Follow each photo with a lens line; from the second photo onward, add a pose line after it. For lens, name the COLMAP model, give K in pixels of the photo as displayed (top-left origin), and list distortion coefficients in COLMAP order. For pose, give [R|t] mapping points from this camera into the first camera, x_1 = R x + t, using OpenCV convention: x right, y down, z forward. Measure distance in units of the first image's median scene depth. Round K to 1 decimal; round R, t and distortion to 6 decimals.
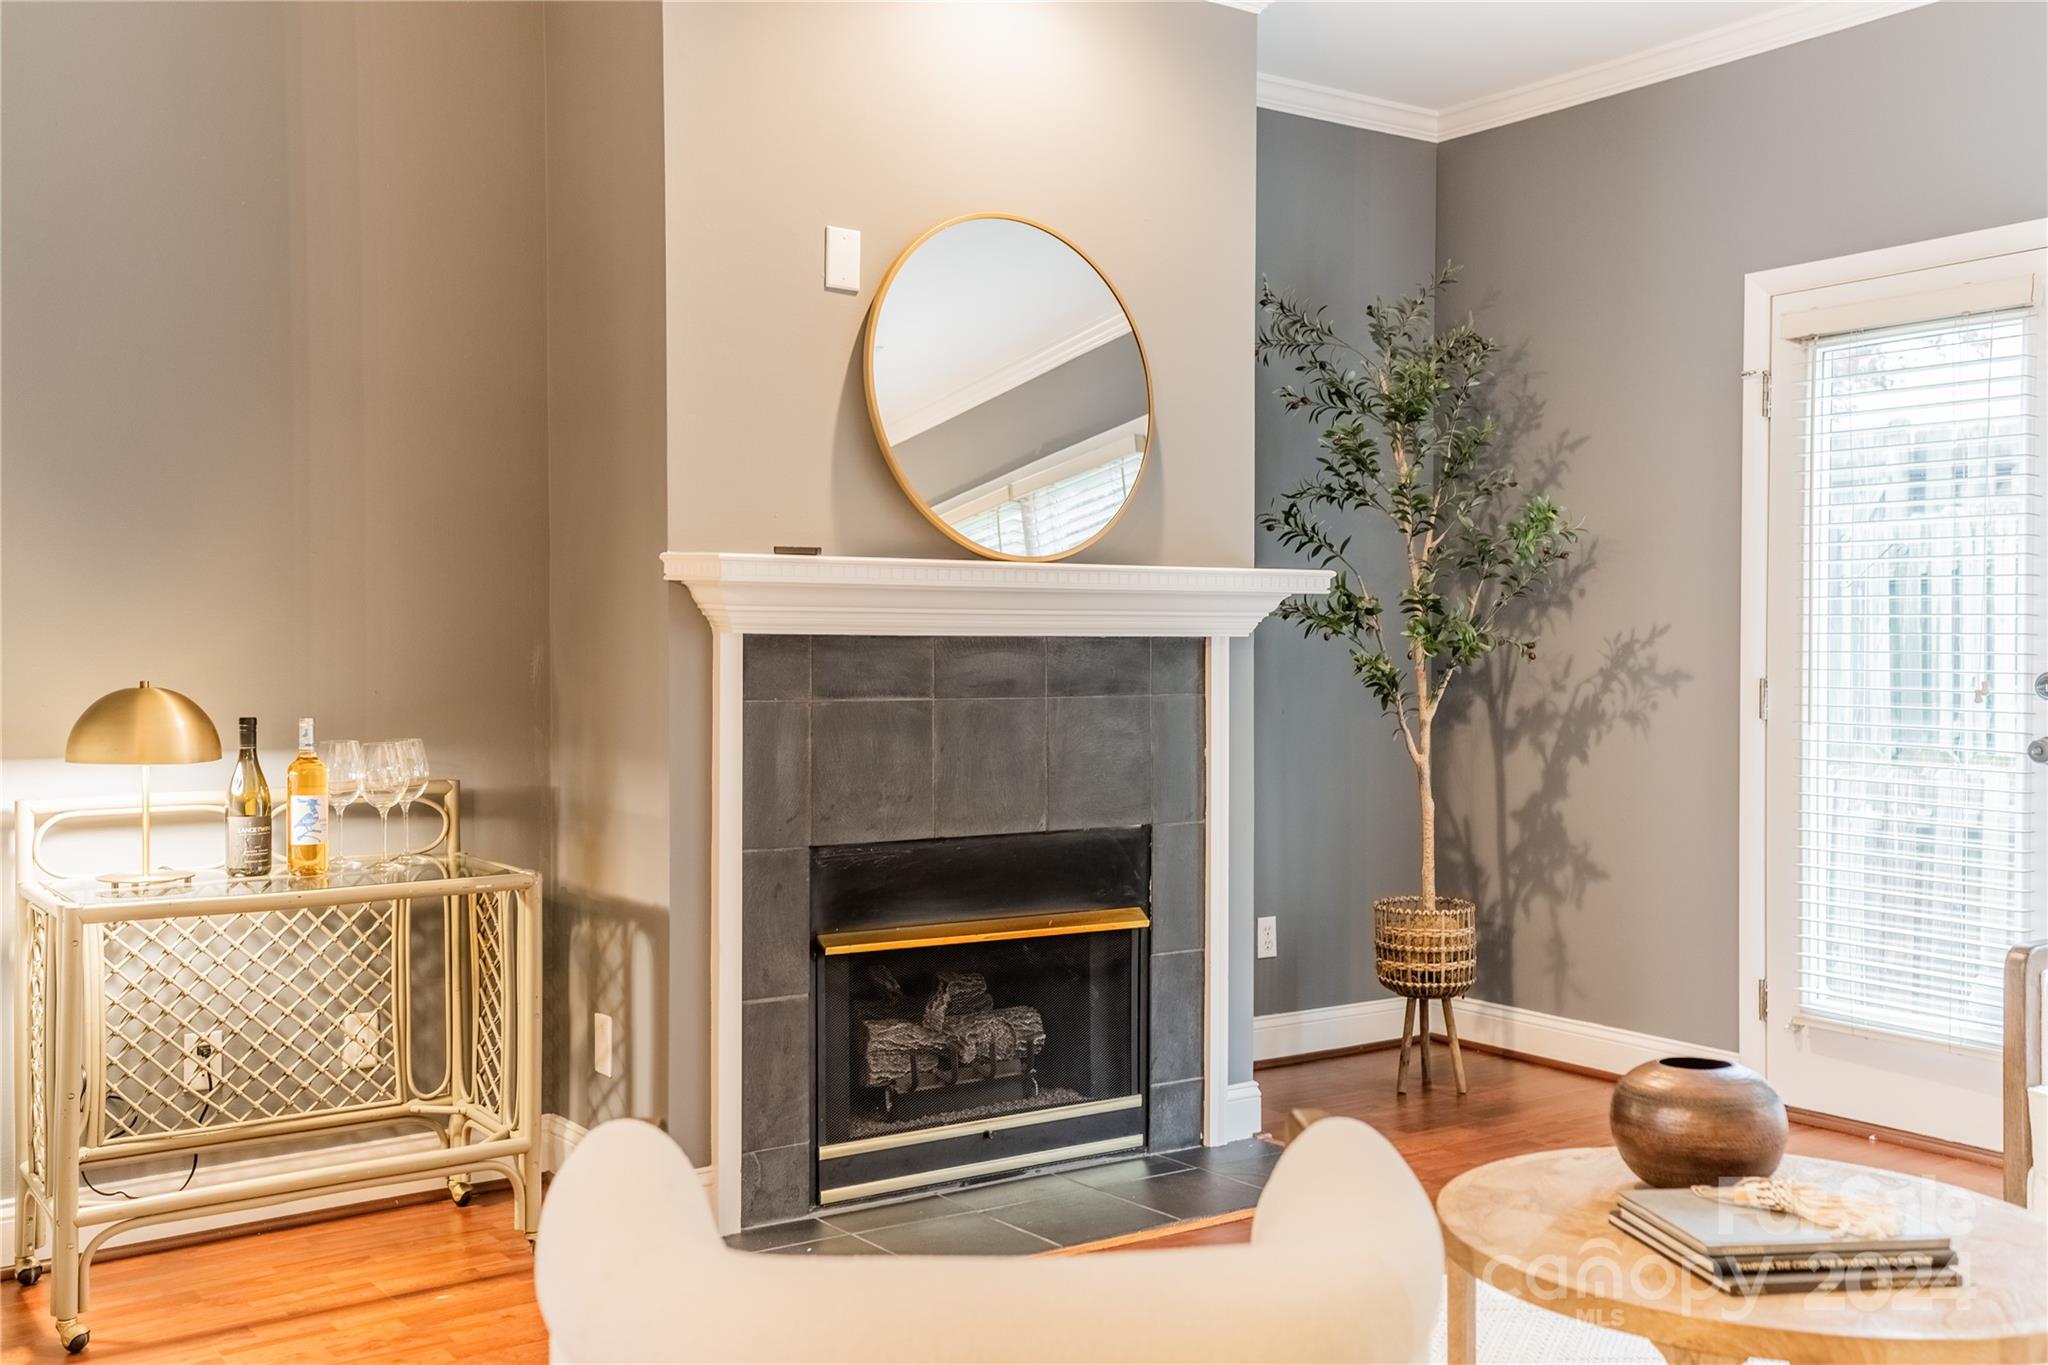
lens RADIAL K [[1965.7, 0, 1019.6], [0, 1965.7, 678.3], [0, 0, 1]] dist [0.074790, 0.000000]
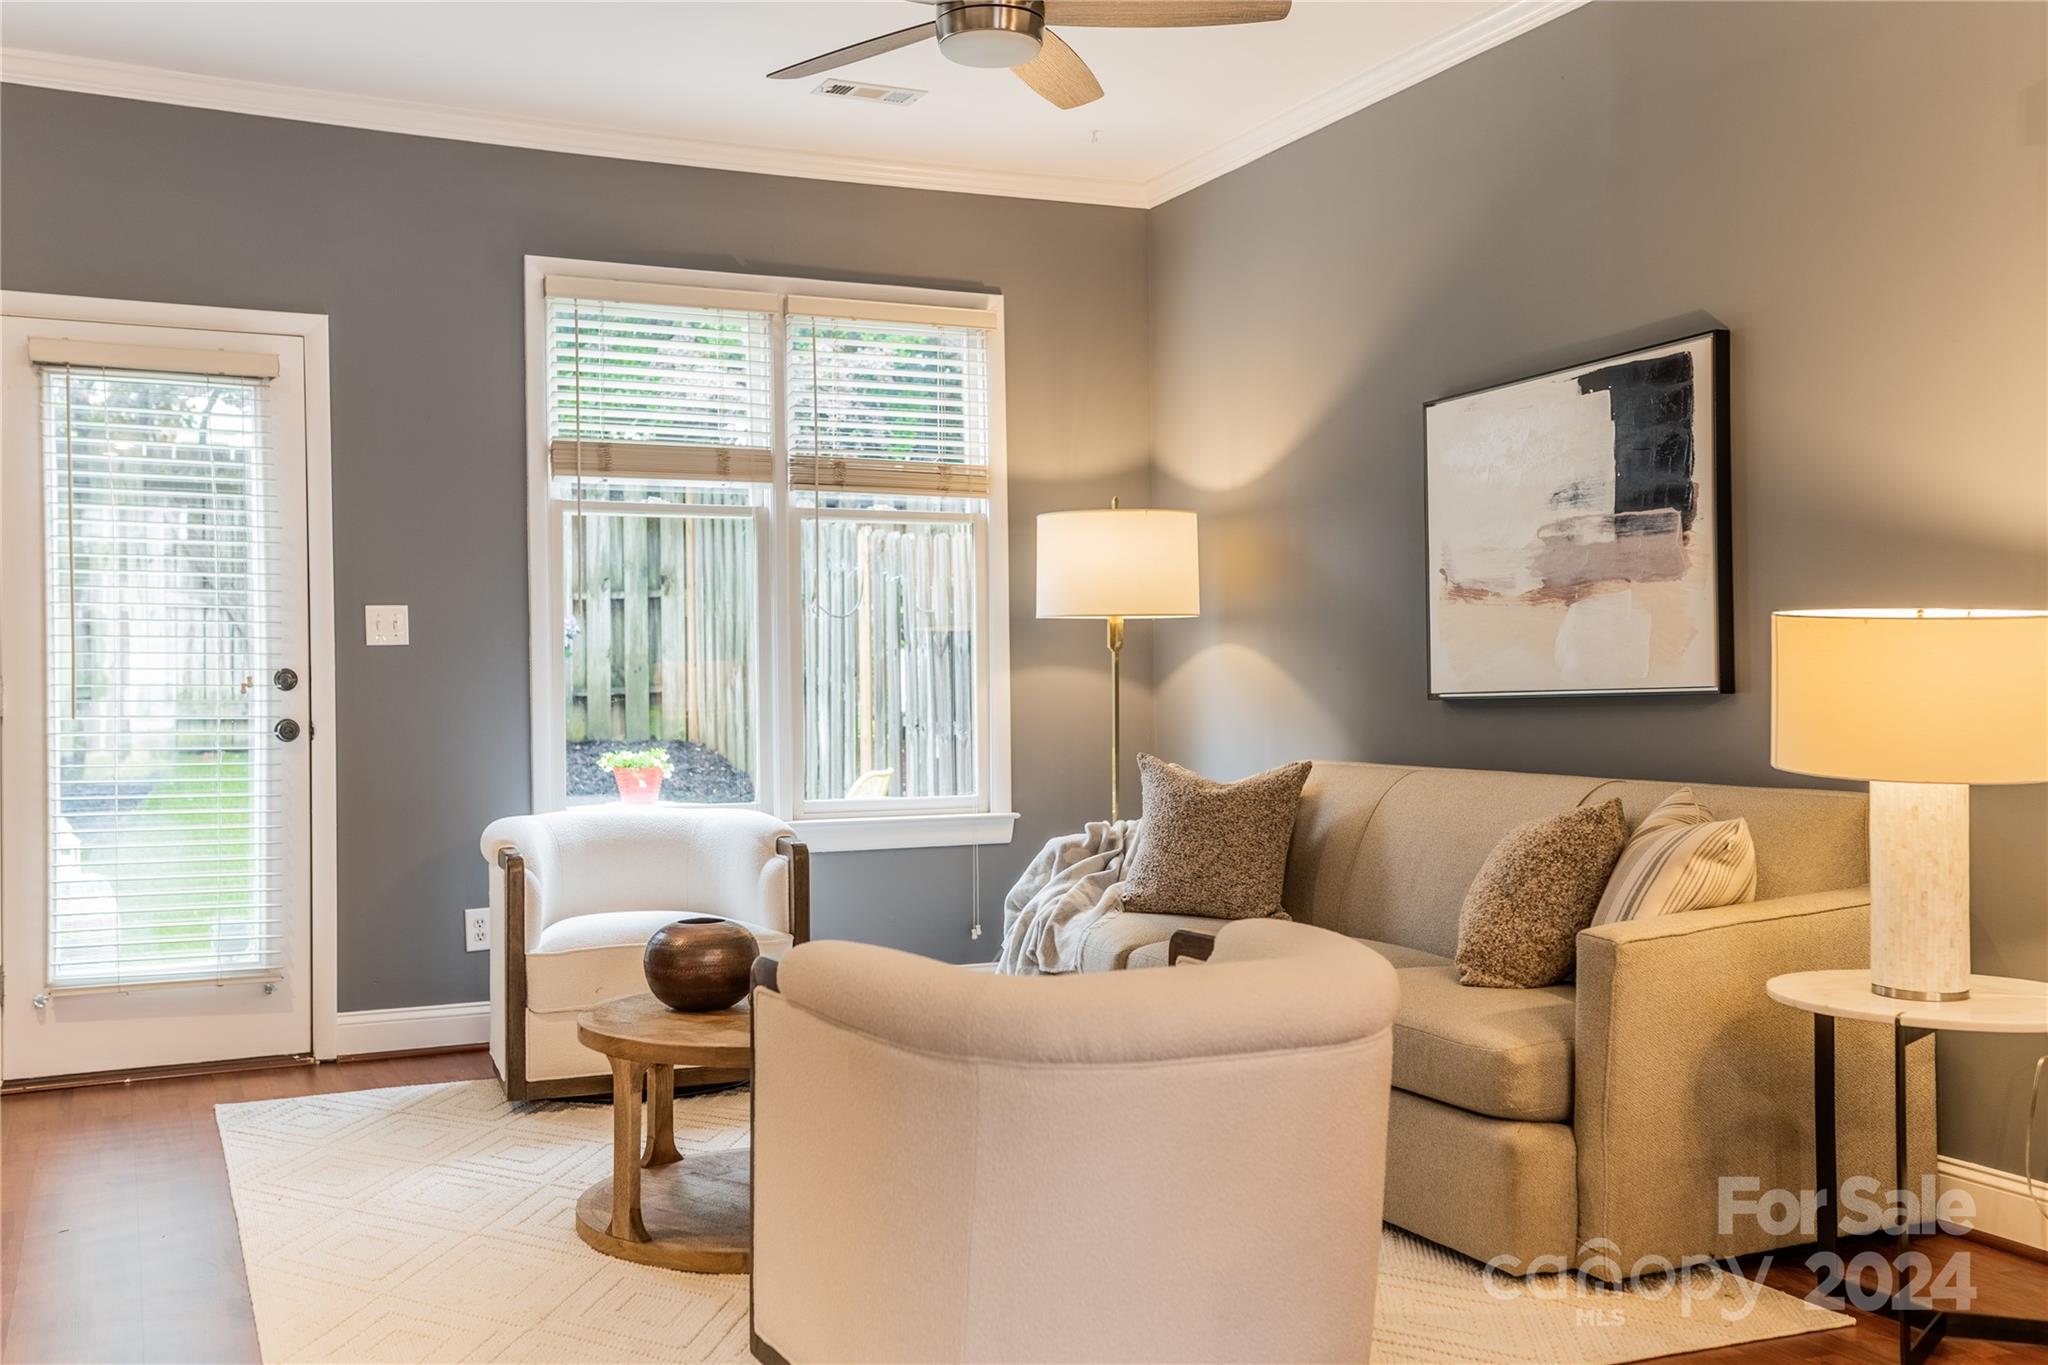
lens RADIAL K [[1965.7, 0, 1015.6], [0, 1965.7, 686.4], [0, 0, 1]] dist [0.074790, 0.000000]
pose [[0.180810, -0.009573, 0.983472, -0.635033], [0.023394, 0.999712, 0.005430, 0.012285], [-0.983240, 0.022026, 0.180982, 0.313893]]
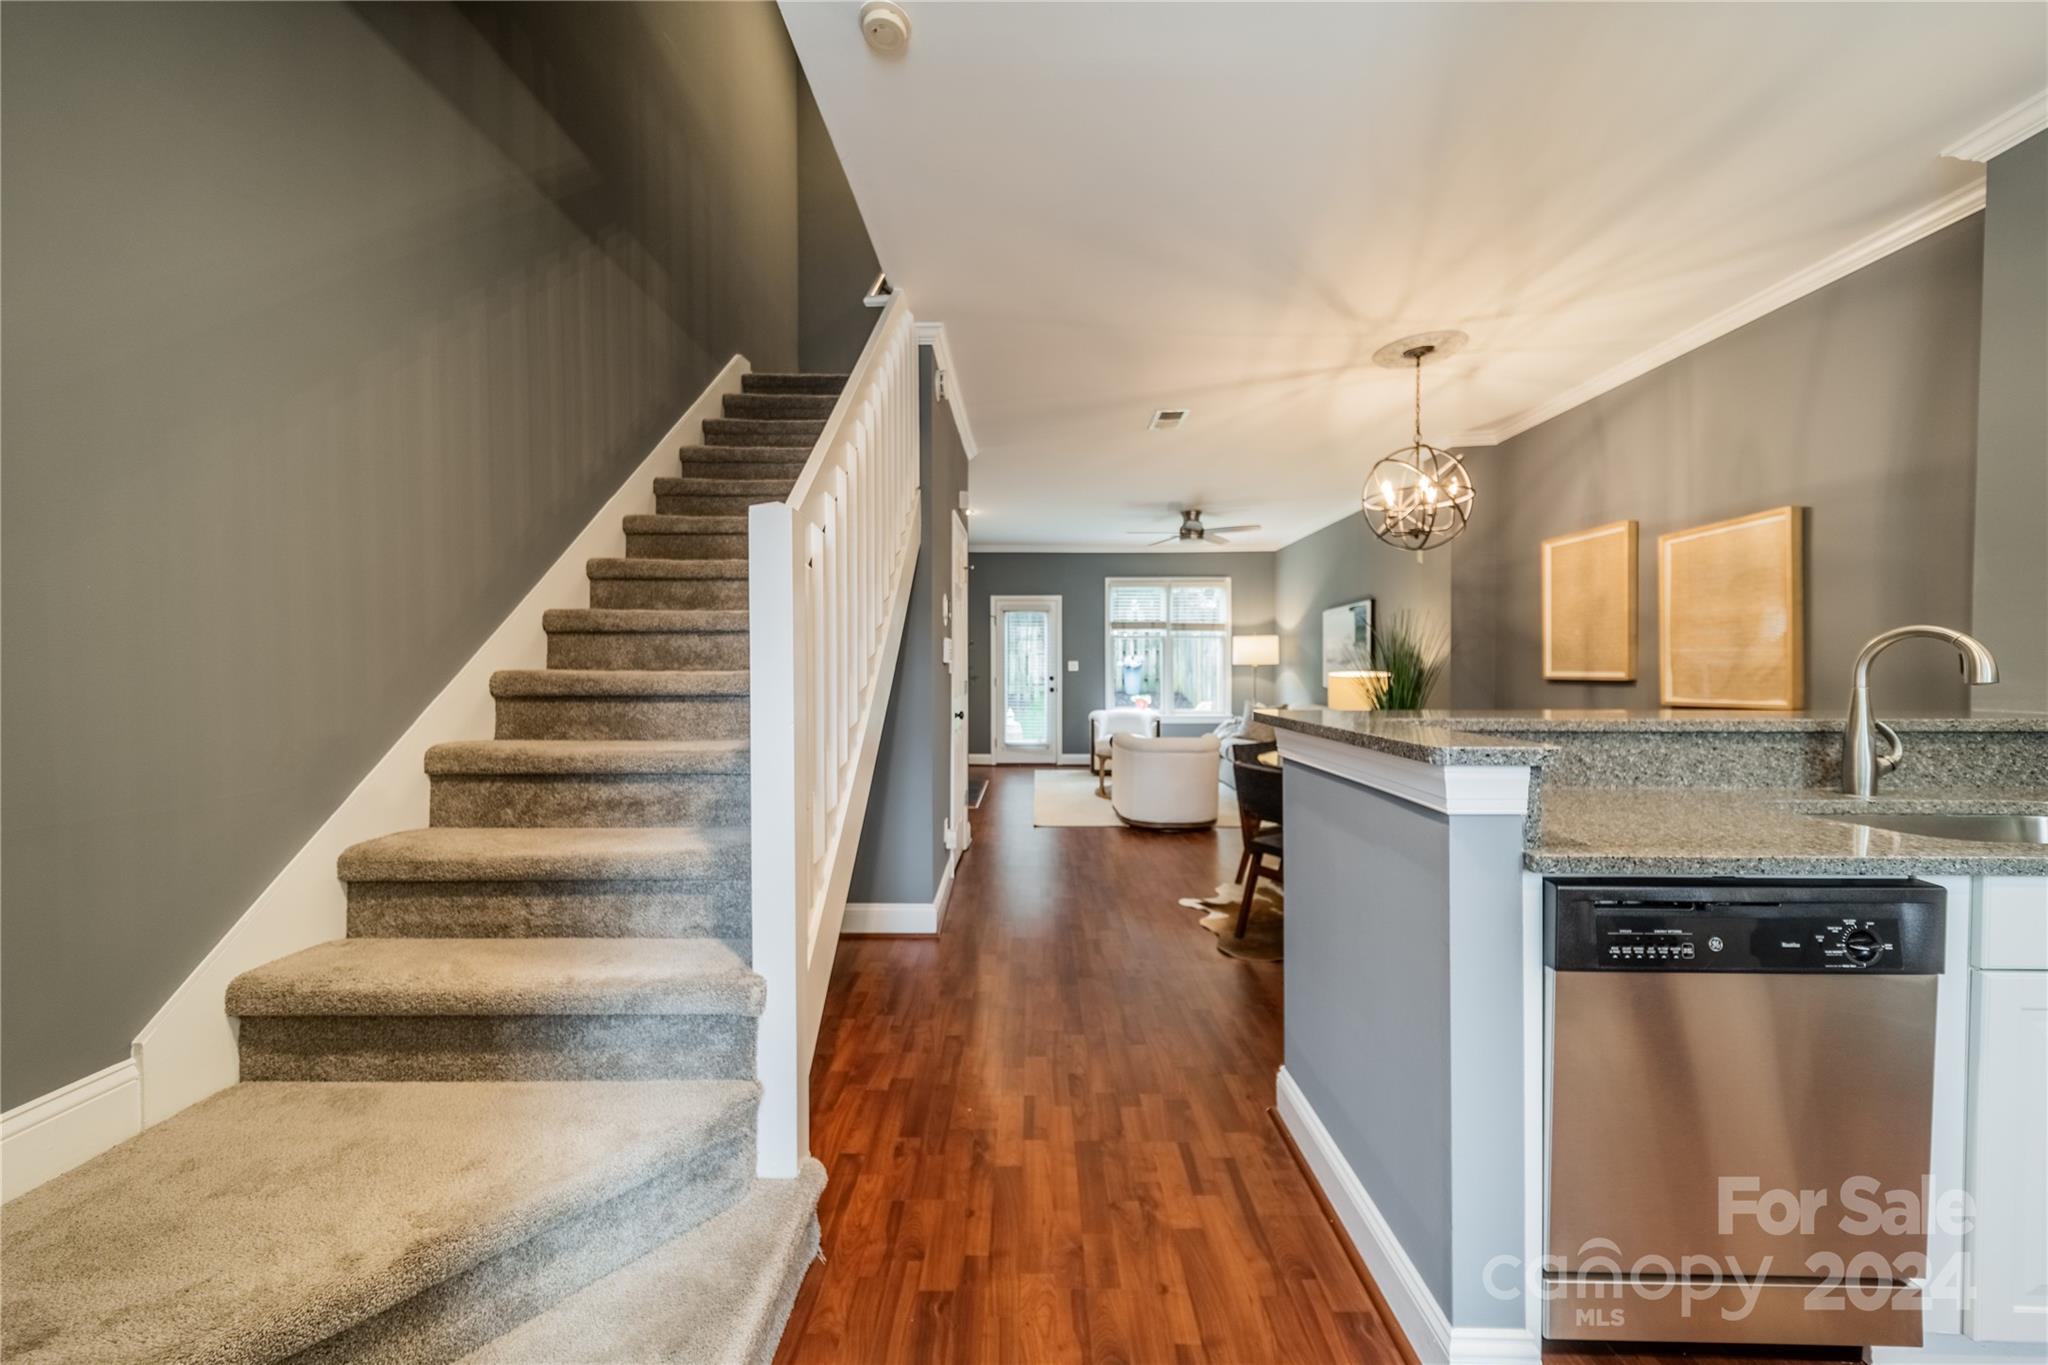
lens RADIAL K [[729.2, 0, 1027.7], [0, 729.2, 674.8], [0, 0, 1]] dist [0.008936, -0.000241]
pose [[0.577673, -0.012720, 0.816169, -1.180807], [0.015872, 0.999865, 0.004349, -0.015915], [-0.816114, 0.010441, 0.577797, -0.124894]]
